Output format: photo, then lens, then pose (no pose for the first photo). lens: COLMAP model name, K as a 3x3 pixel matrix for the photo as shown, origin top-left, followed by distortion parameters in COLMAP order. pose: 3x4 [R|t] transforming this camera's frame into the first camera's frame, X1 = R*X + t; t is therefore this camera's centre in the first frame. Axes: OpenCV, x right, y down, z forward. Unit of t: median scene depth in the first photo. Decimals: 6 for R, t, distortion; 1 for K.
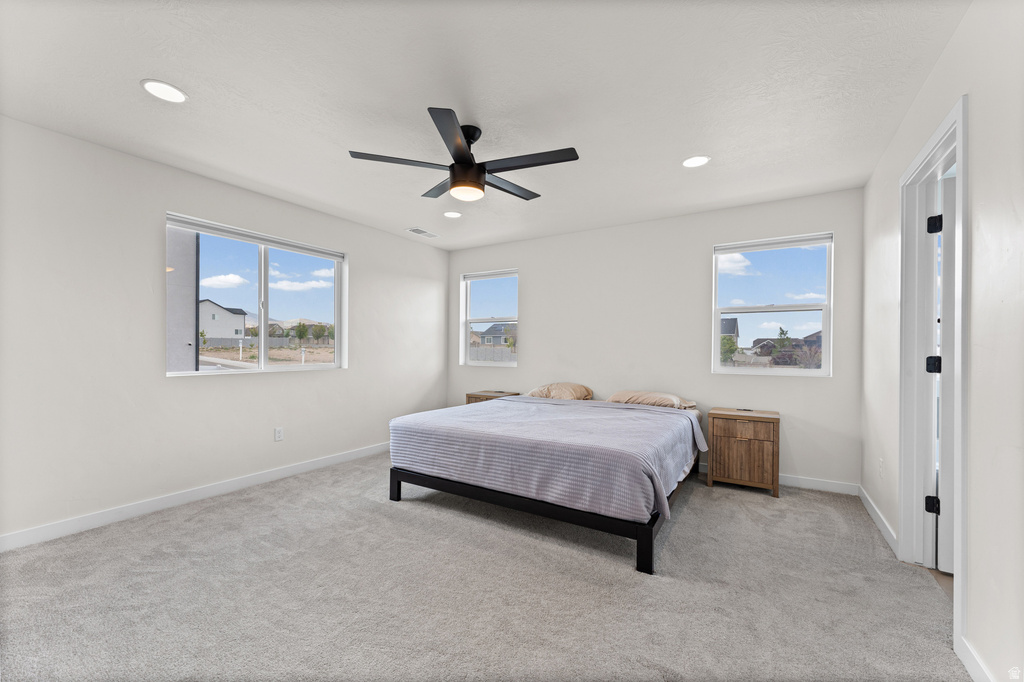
lens RADIAL K [[414.7, 0, 506.5], [0, 414.7, 344.7], [0, 0, 1]] dist [-0.000288, -0.000015]
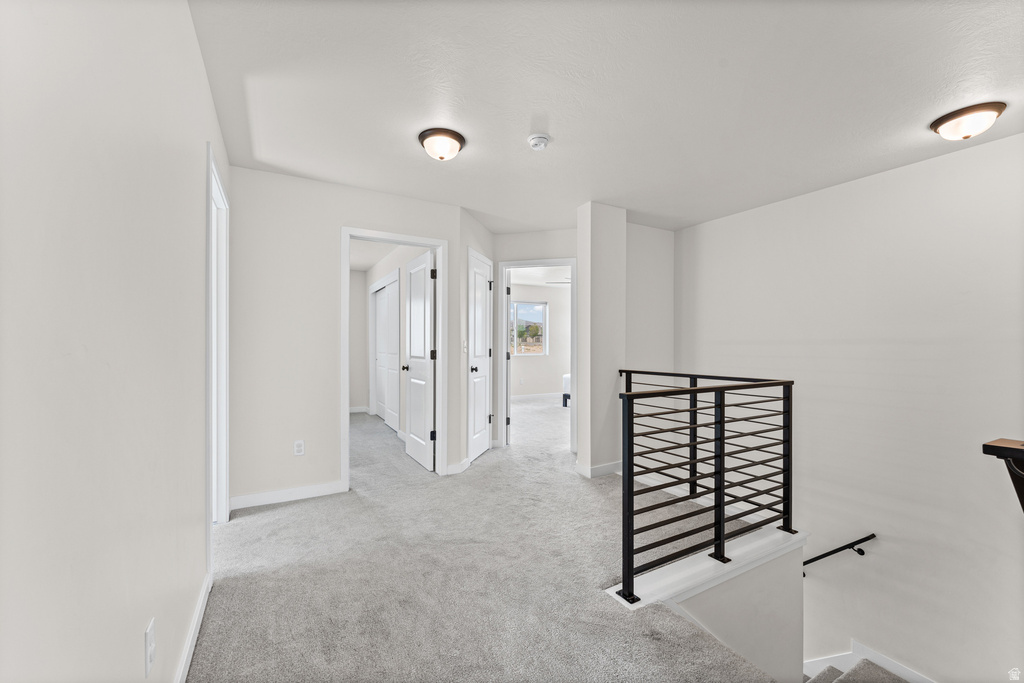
lens RADIAL K [[414.7, 0, 509.9], [0, 414.7, 342.0], [0, 0, 1]] dist [-0.000288, -0.000015]
pose [[0.885970, -0.001833, -0.463740, 0.569161], [0.000633, 0.999996, -0.002743, -0.002325], [0.463743, 0.002136, 0.885967, -1.297358]]
